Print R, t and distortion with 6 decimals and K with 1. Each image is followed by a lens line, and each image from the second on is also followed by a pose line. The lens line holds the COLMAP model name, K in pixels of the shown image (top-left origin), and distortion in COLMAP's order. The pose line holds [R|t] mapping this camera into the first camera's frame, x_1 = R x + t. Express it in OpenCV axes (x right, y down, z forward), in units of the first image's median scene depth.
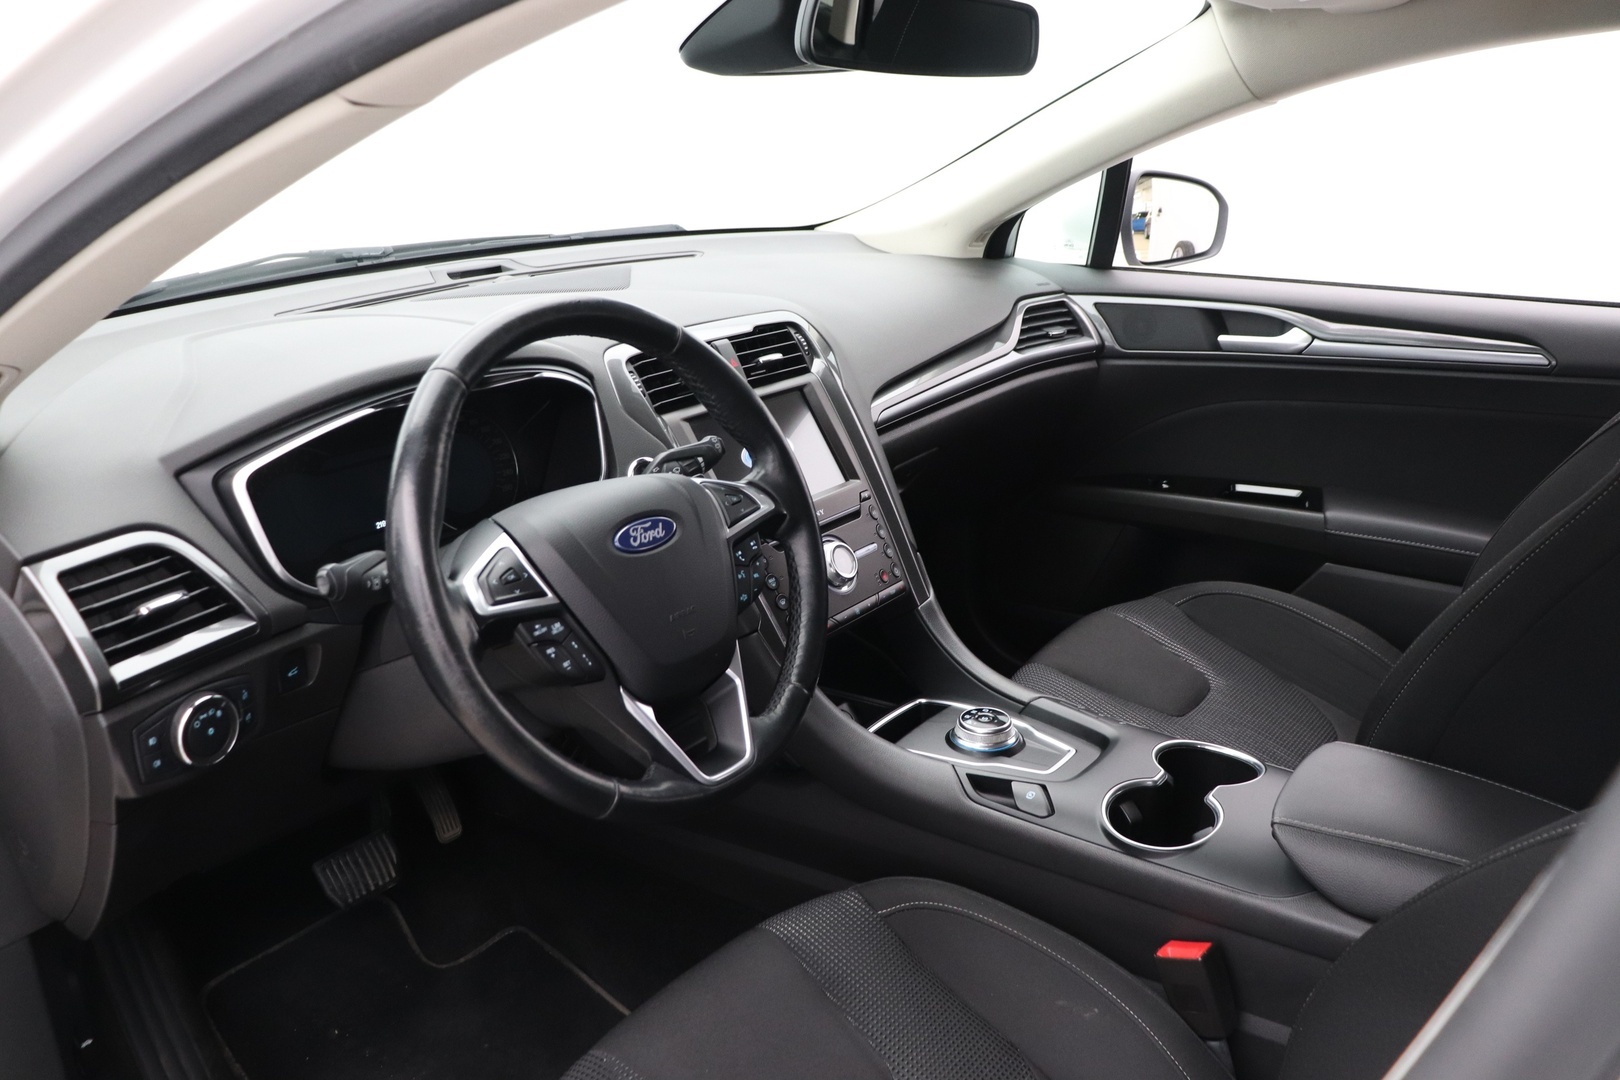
lens RADIAL K [[1340.1, 0, 810.0], [0, 1340.1, 540.0], [0, 0, 1]] dist [-0.191033, 0.174151]
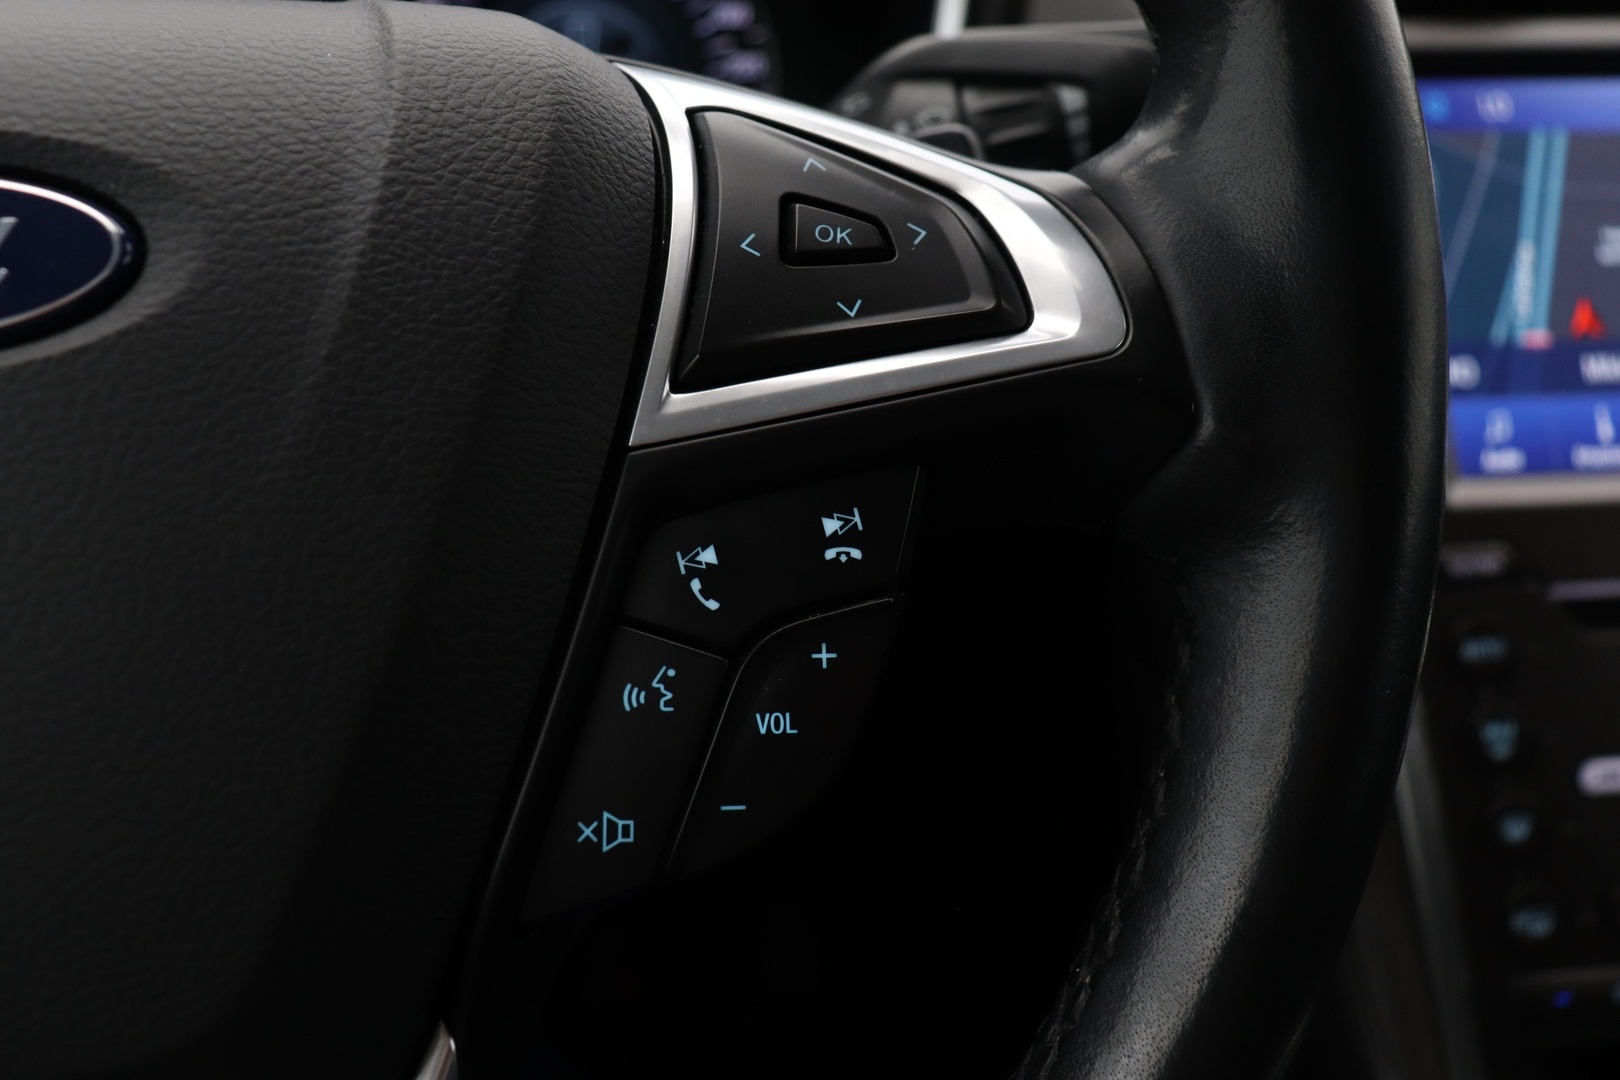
lens RADIAL K [[1710.1, 0, 810.0], [0, 1710.1, 540.0], [0, 0, 1]] dist [-0.126575, 0.145745]
pose [[0.721440, 0.278485, -0.634011, 0.101810], [-0.232002, 0.959860, 0.157617, -0.032318], [0.652456, 0.033380, 0.757091, 0.983159]]
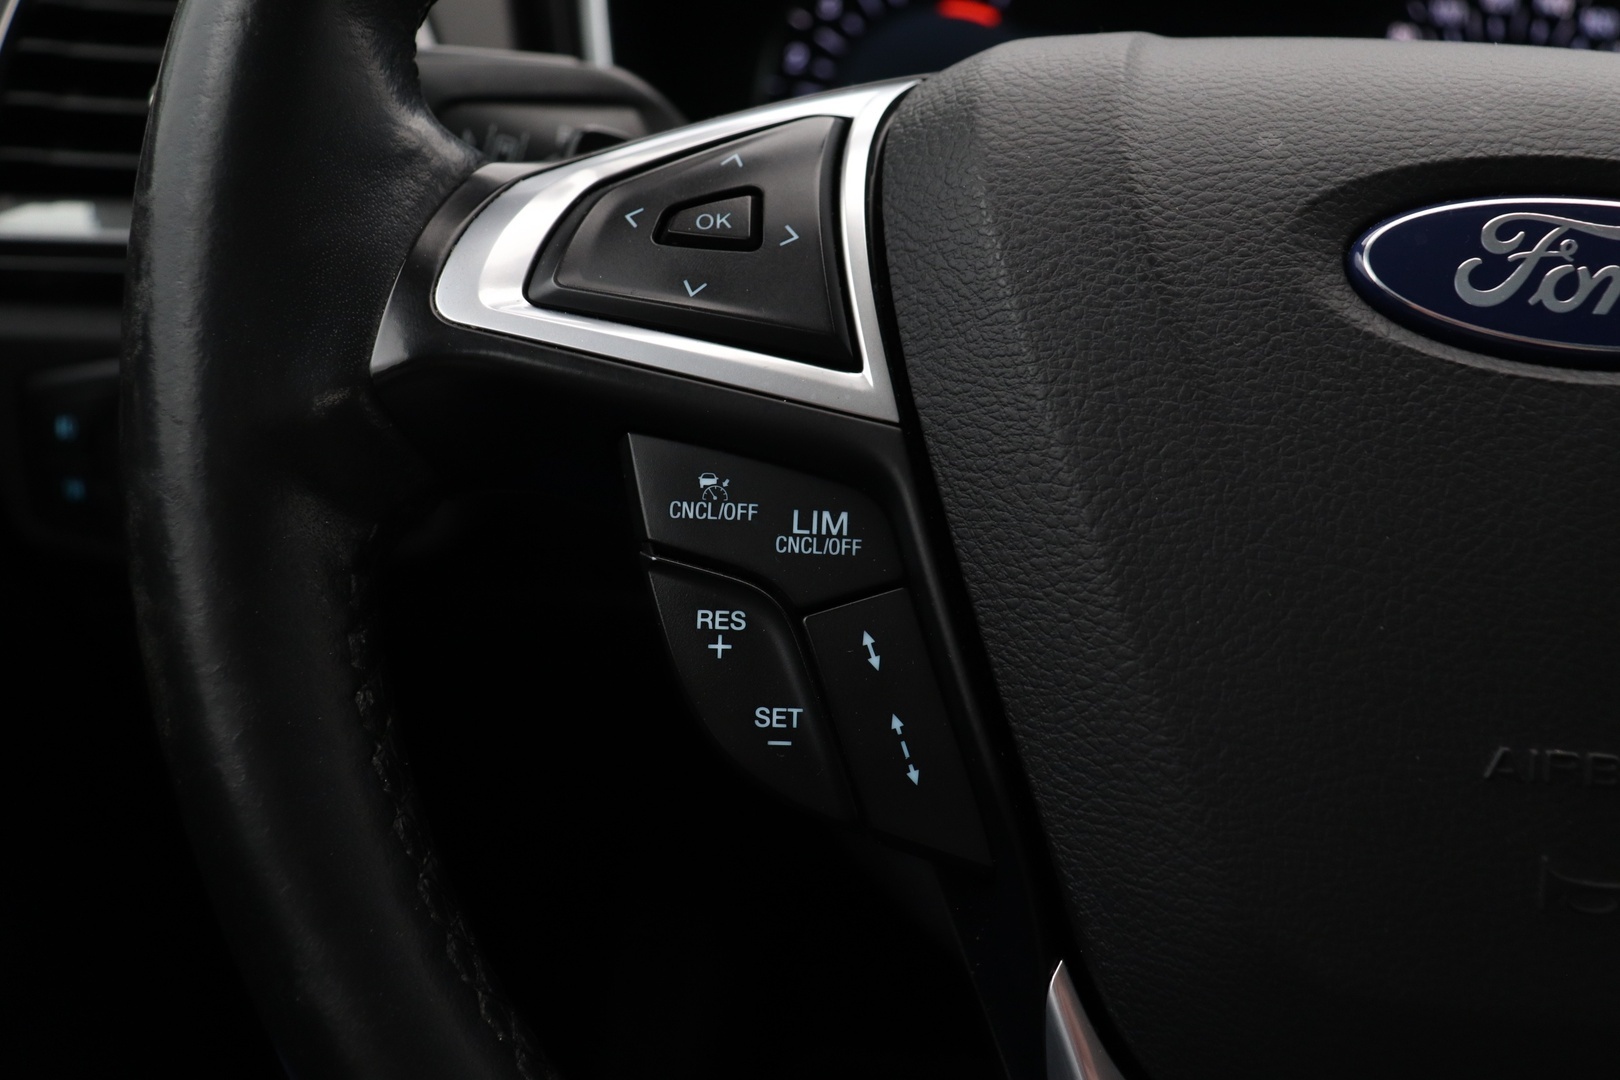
lens RADIAL K [[1710.1, 0, 810.0], [0, 1710.1, 540.0], [0, 0, 1]] dist [-0.126575, 0.145745]
pose [[0.556315, 0.318789, -0.767390, 0.005127], [-0.309932, 0.936448, 0.164335, 0.025267], [0.771009, 0.146417, 0.619763, 0.832119]]
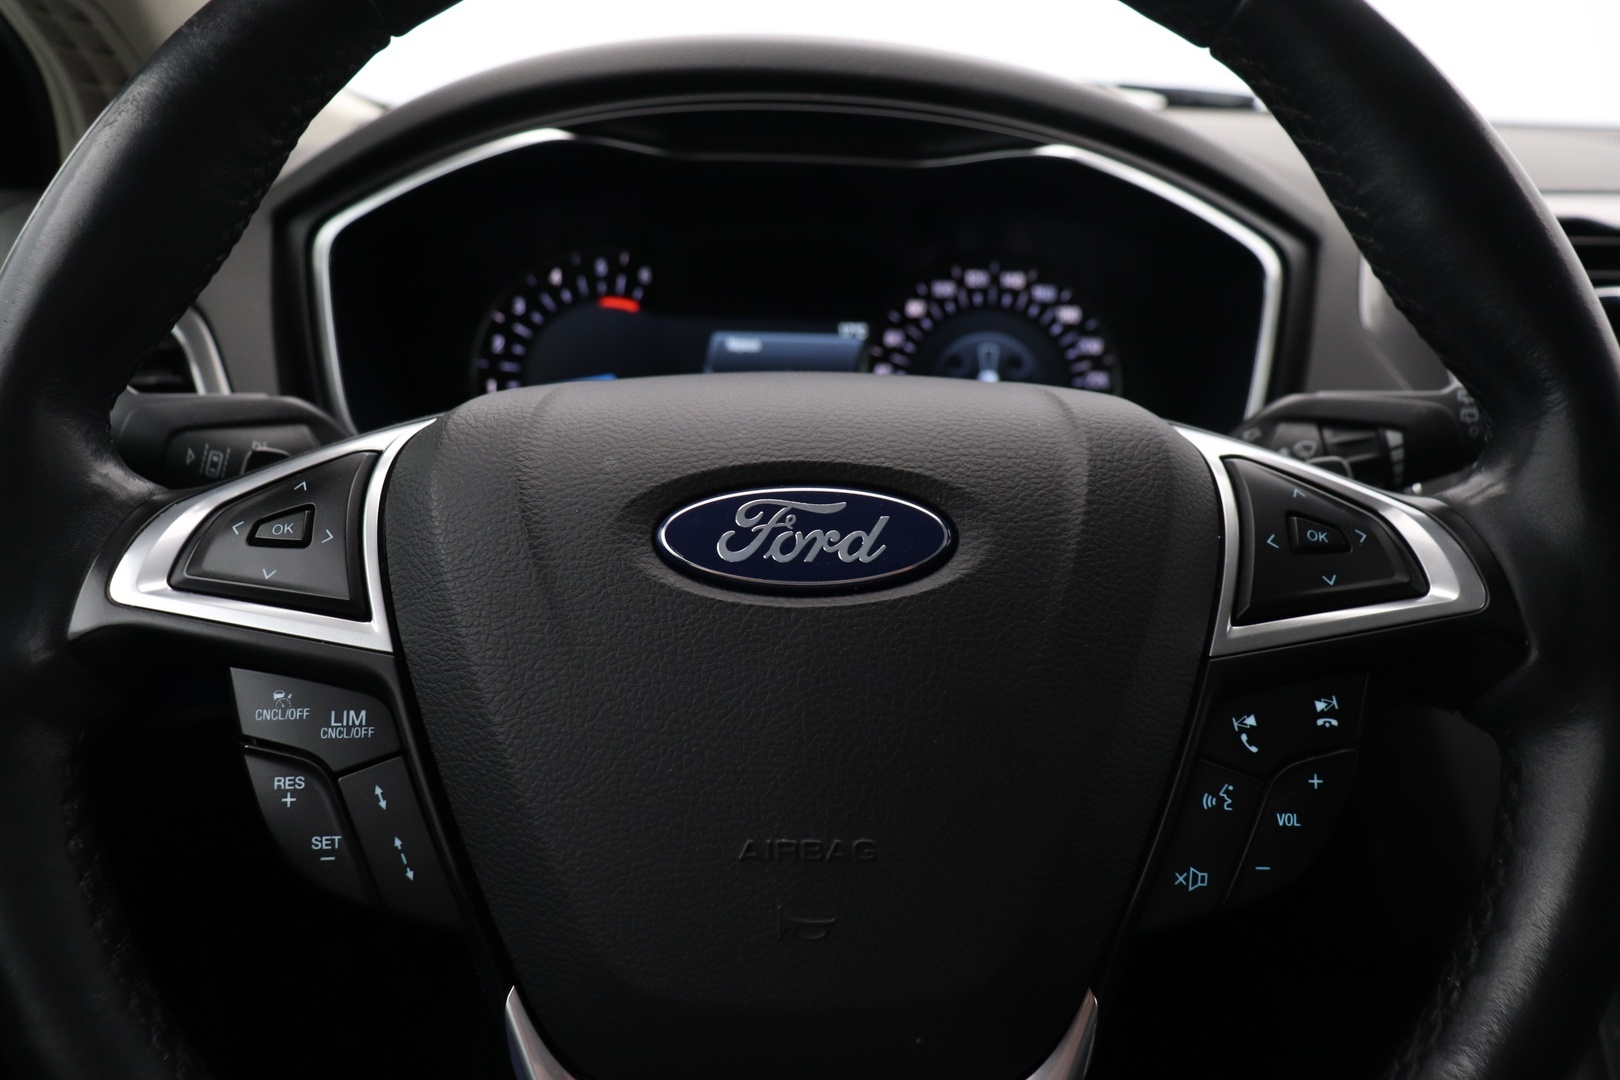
lens RADIAL K [[1340.1, 0, 810.0], [0, 1340.1, 540.0], [0, 0, 1]] dist [-0.191033, 0.174151]
pose [[0.629839, 0.230151, -0.741844, 0.098400], [-0.258328, 0.962791, 0.079373, -0.028860], [0.732509, 0.141647, 0.665858, 0.858069]]
